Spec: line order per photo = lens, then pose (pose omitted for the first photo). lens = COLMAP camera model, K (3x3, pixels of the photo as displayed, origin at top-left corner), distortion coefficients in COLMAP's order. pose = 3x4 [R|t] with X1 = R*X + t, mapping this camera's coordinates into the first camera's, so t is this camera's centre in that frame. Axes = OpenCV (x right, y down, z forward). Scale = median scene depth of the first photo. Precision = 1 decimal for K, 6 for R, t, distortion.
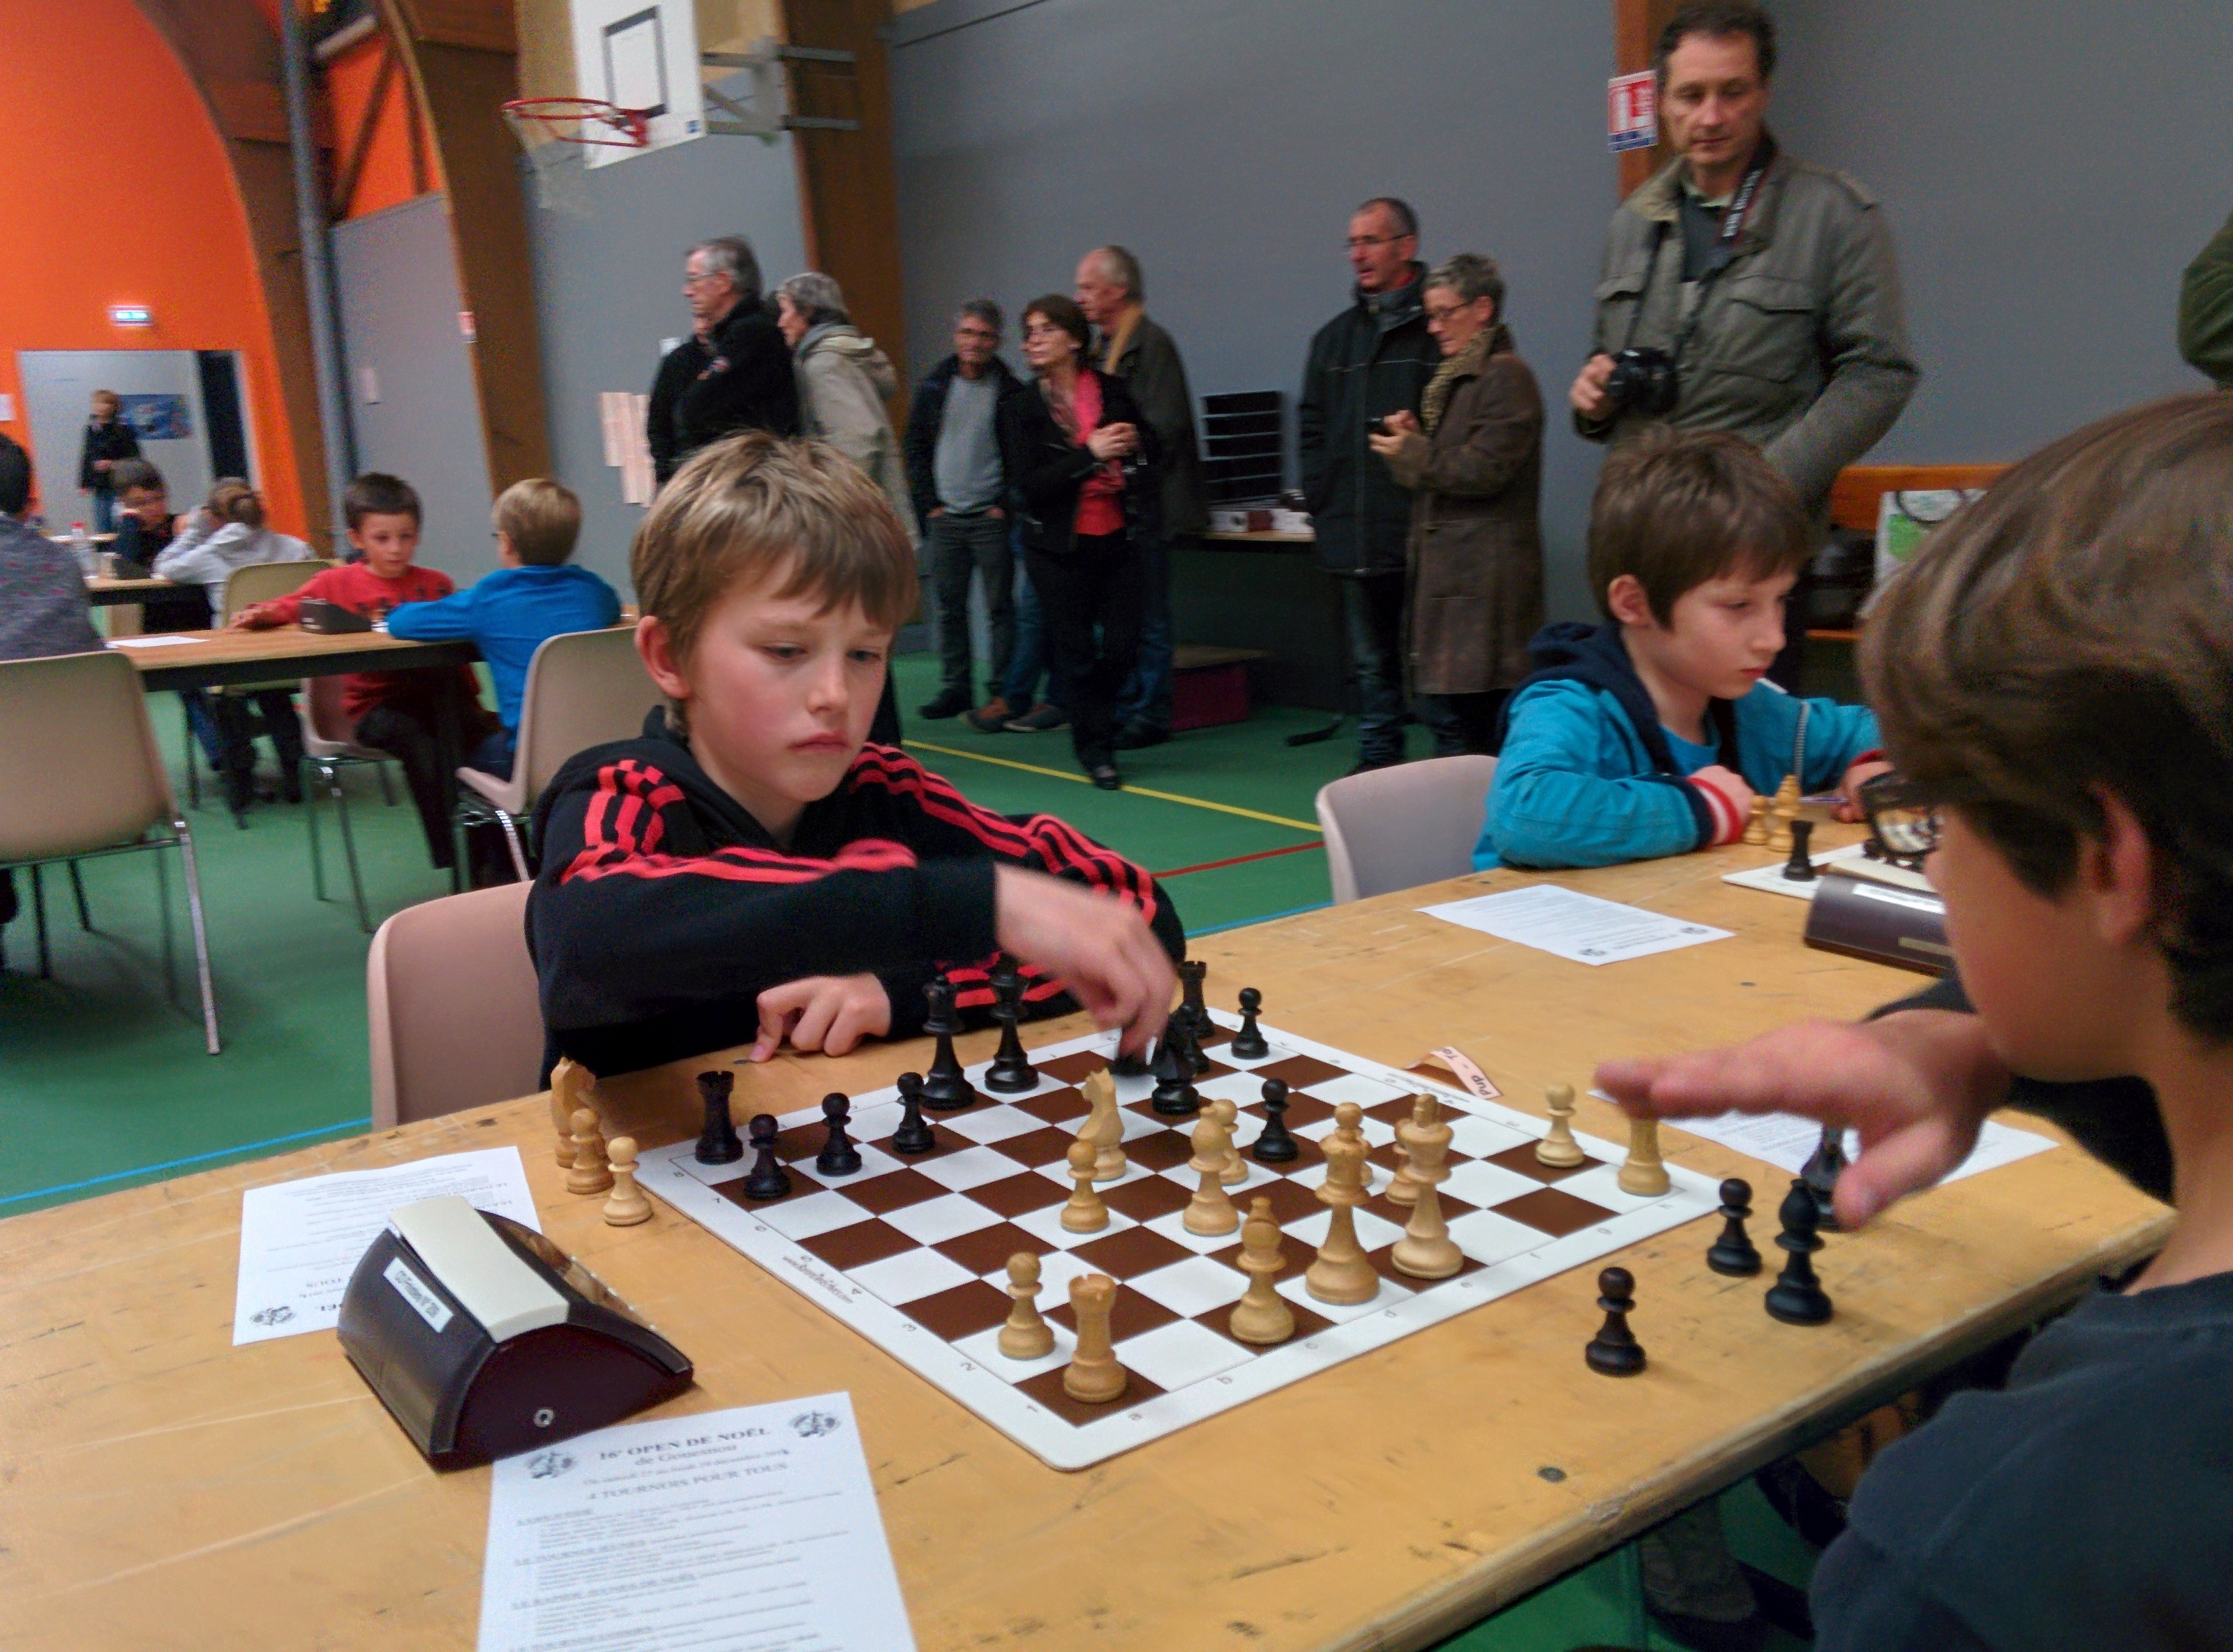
lens RADIAL K [[2021.6, 0, 1064.2], [0, 2021.6, 799.6], [0, 0, 1]] dist [0.050252, 0.005718]
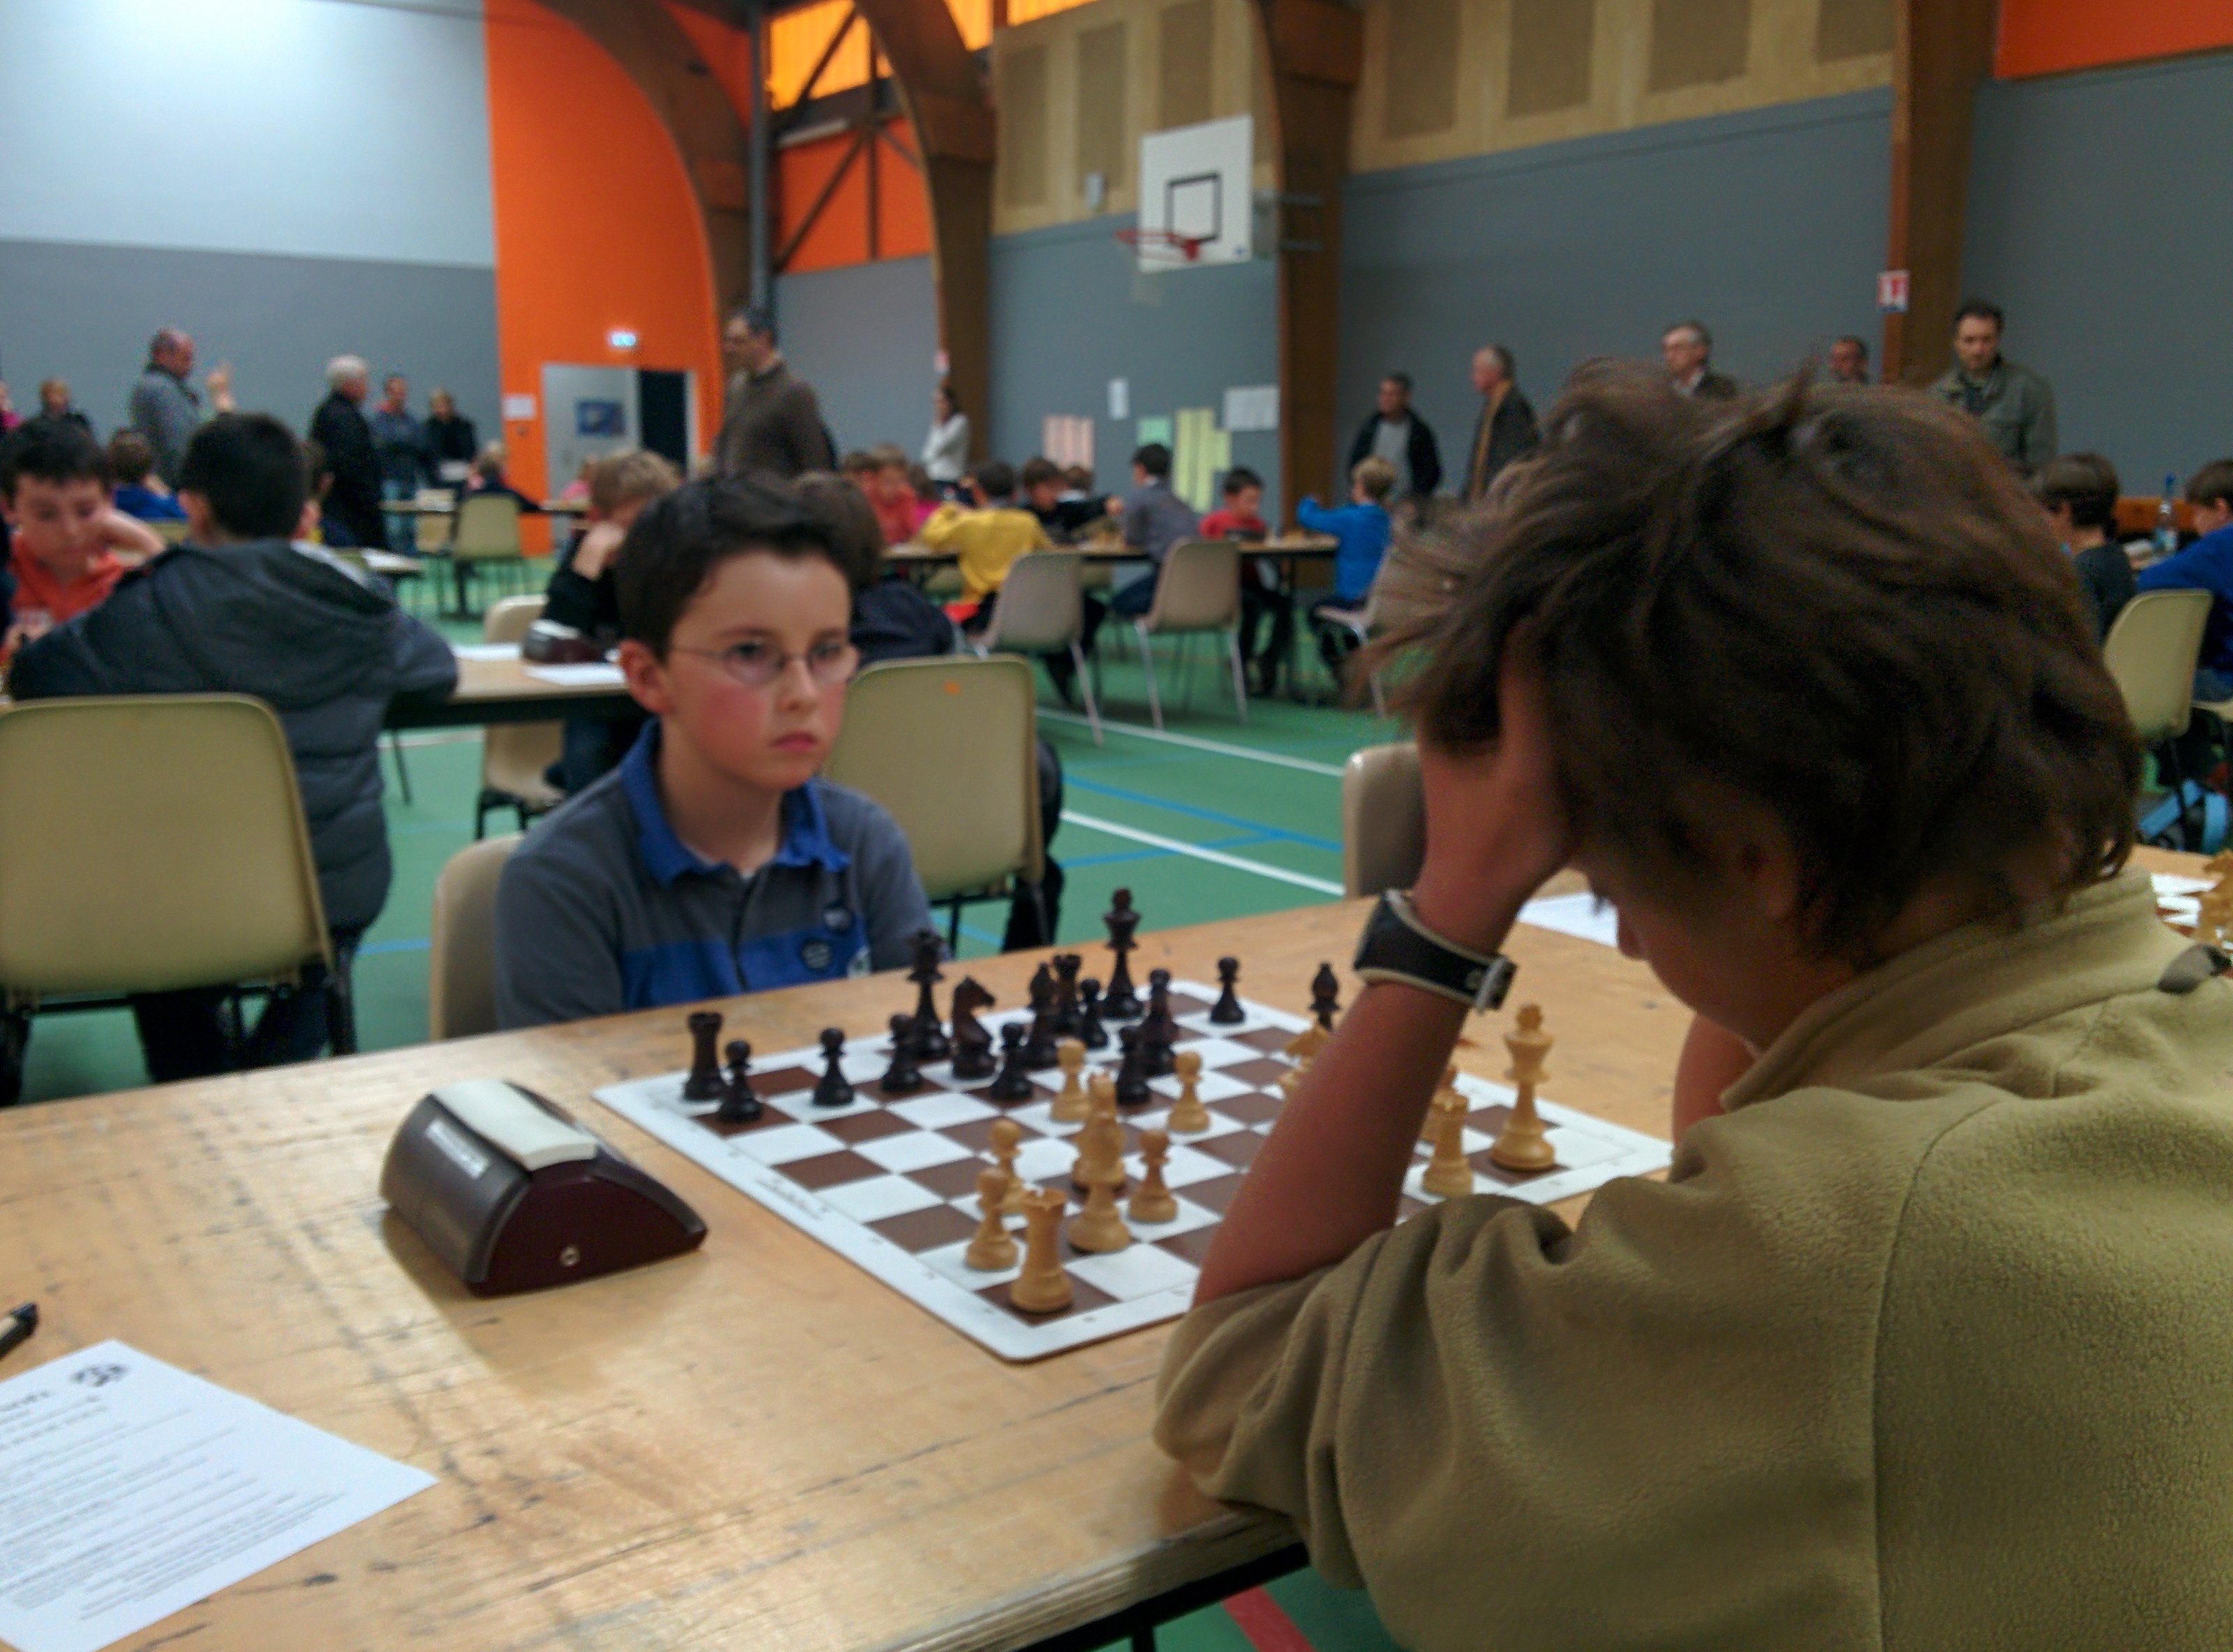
lens RADIAL K [[2013.0, 0, 1126.4], [0, 2013.0, 833.7], [0, 0, 1]] dist [0.104460, -0.148603]
pose [[0.999017, 0.043810, -0.006721, -0.349173], [-0.043798, 0.999039, 0.001944, 0.161368], [0.006800, -0.001648, 0.999976, -0.783171]]
